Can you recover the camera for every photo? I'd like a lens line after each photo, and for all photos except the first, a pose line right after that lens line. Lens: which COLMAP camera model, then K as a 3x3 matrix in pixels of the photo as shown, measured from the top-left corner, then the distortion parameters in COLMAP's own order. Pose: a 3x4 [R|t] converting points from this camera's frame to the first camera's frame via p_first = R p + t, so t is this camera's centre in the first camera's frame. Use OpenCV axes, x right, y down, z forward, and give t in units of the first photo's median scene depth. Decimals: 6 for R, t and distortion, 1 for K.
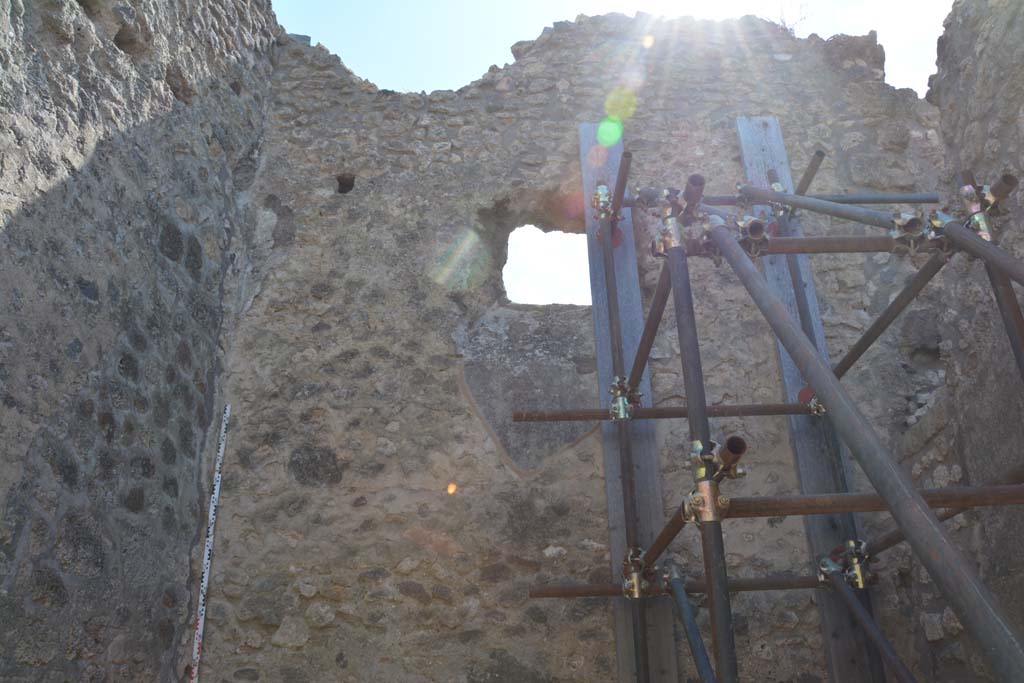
lens RADIAL K [[801.5, 0, 512.0], [0, 801.5, 341.5], [0, 0, 1]] dist [-0.166691, 0.130052]
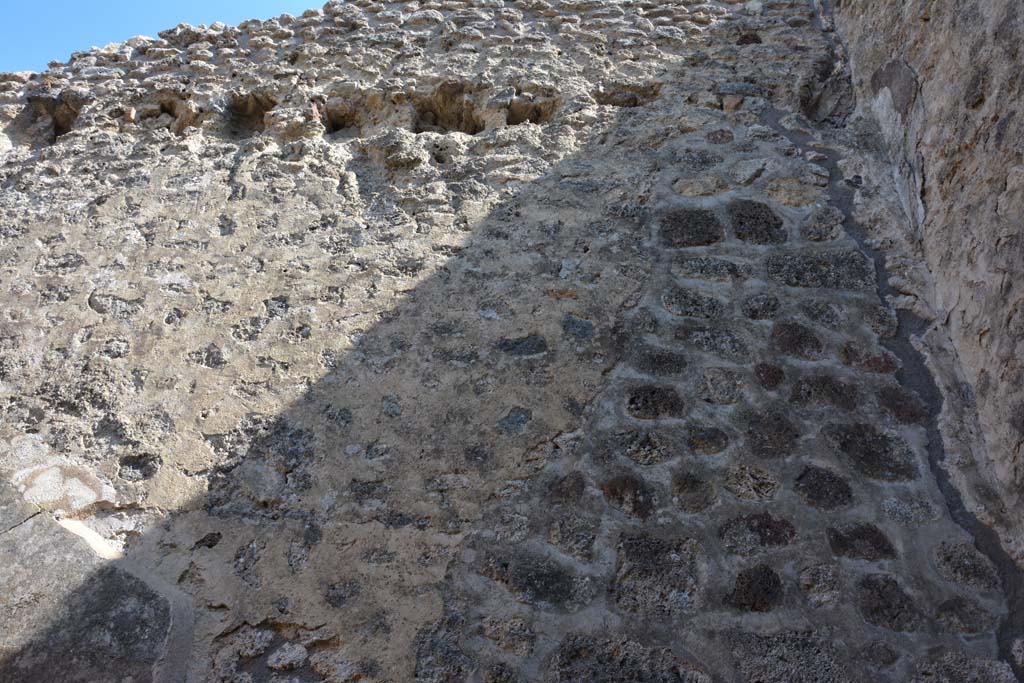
lens RADIAL K [[801.5, 0, 512.0], [0, 801.5, 341.5], [0, 0, 1]] dist [-0.166691, 0.130052]
pose [[0.066772, -0.628035, -0.775315, 0.034871], [0.341642, 0.744469, -0.573625, 0.364375], [0.937455, -0.226578, 0.264273, 0.812359]]
